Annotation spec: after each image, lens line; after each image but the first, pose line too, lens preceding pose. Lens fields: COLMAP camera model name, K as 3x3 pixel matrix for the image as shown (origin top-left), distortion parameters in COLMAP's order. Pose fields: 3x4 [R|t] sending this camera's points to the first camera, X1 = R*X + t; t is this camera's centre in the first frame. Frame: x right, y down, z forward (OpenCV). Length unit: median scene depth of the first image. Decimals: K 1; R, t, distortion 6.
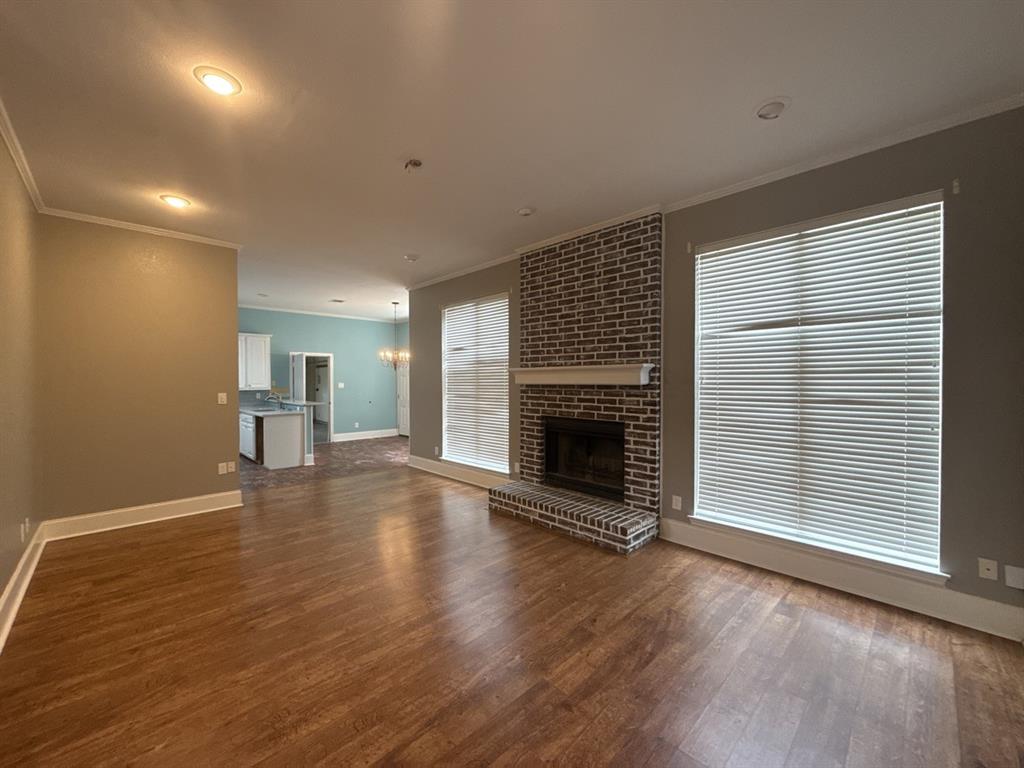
lens RADIAL K [[409.2, 0, 511.4], [0, 409.2, 384.2], [0, 0, 1]] dist [-0.001281, 0.000372]
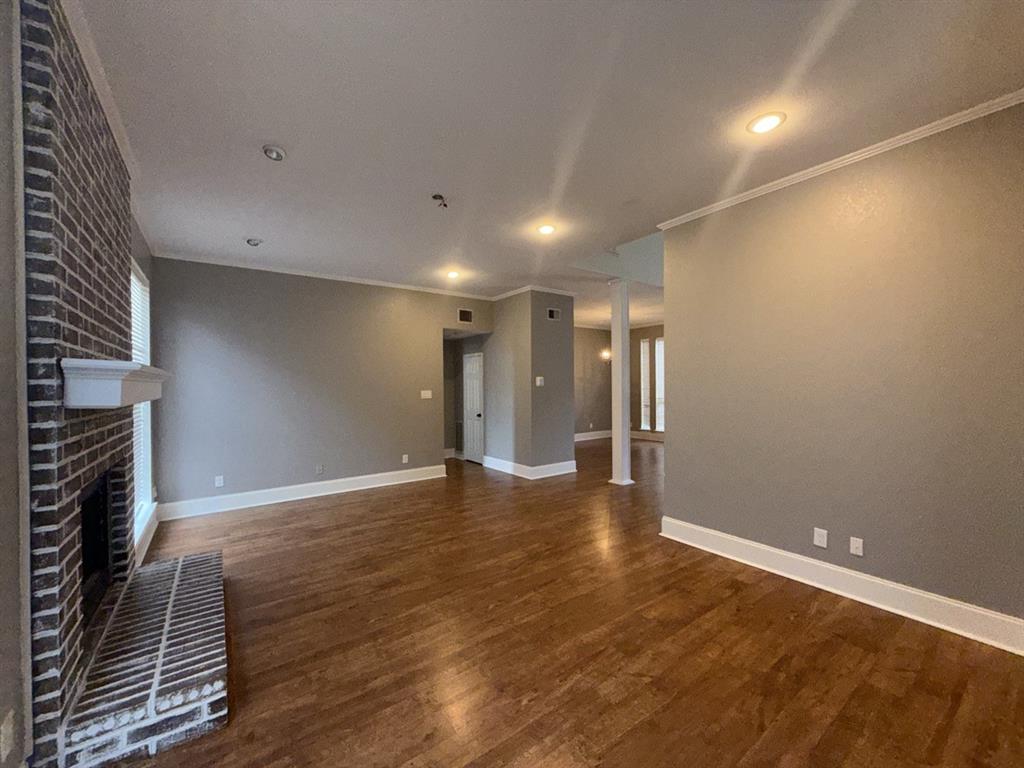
lens RADIAL K [[409.2, 0, 514.8], [0, 409.2, 385.8], [0, 0, 1]] dist [-0.001281, 0.000372]
pose [[-0.989688, 0.013107, 0.142641, -0.440263], [0.014796, 0.999832, 0.010791, -0.020434], [-0.142475, 0.012790, -0.989716, 1.529003]]
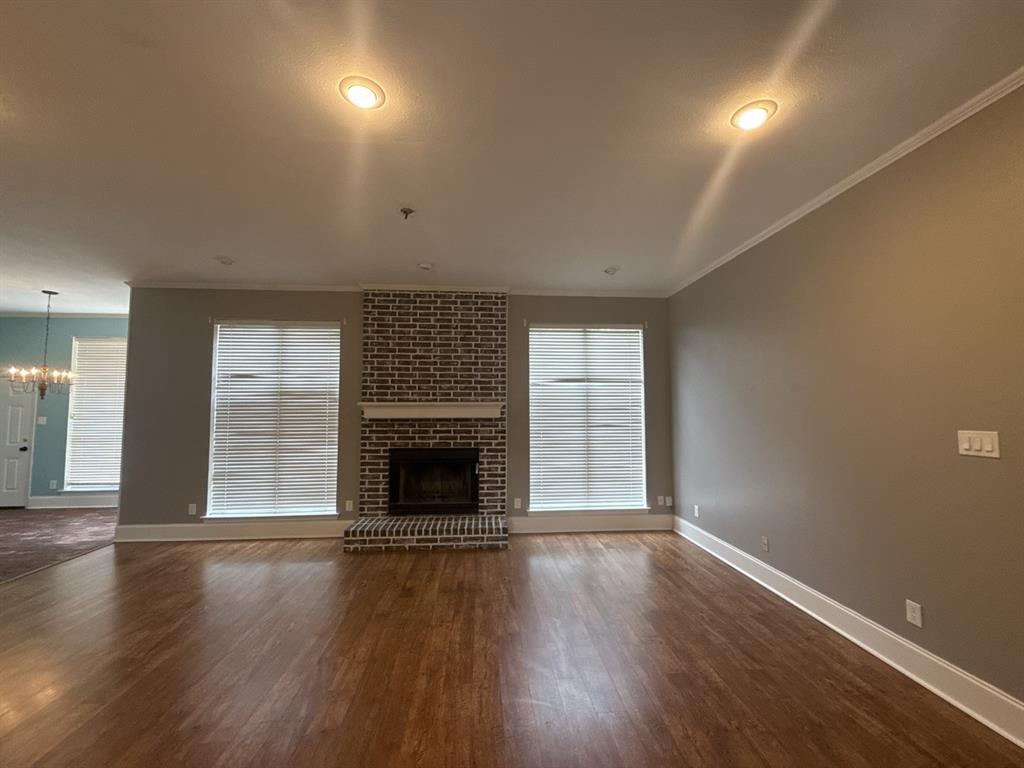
lens RADIAL K [[409.2, 0, 513.6], [0, 409.2, 383.5], [0, 0, 1]] dist [-0.001281, 0.000372]
pose [[0.641292, 0.048657, 0.765753, -0.618170], [0.006938, 0.997579, -0.069198, -0.016236], [-0.767266, 0.049689, 0.639402, 0.099676]]
